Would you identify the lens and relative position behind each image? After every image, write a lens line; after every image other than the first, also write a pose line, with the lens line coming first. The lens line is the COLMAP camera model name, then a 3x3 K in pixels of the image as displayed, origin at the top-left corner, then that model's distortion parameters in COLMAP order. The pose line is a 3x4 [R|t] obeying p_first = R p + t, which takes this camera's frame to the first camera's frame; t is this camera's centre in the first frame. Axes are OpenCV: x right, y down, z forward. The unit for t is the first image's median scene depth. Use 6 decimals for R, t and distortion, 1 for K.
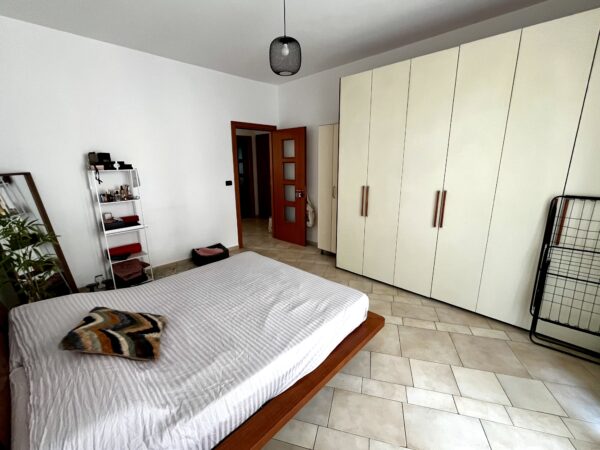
lens RADIAL K [[265.6, 0, 300.0], [0, 265.6, 225.0], [0, 0, 1]] dist [-0.000480, -0.000433]
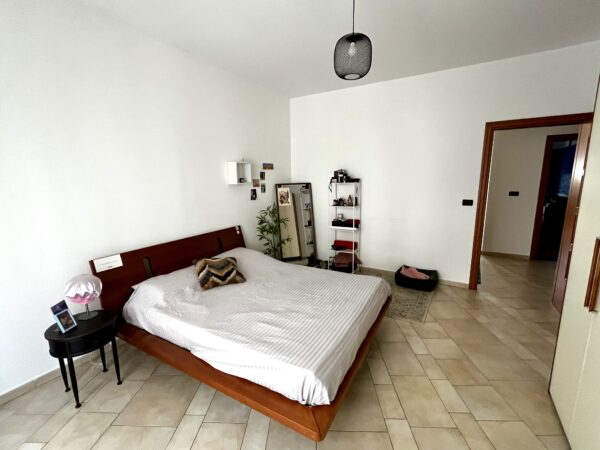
lens RADIAL K [[265.6, 0, 300.0], [0, 265.6, 225.0], [0, 0, 1]] dist [-0.000480, -0.000433]
pose [[0.227025, 0.177527, -0.957572, 0.525239], [-0.214081, 0.968292, 0.128759, -0.120285], [0.950068, 0.175767, 0.257832, 0.459127]]
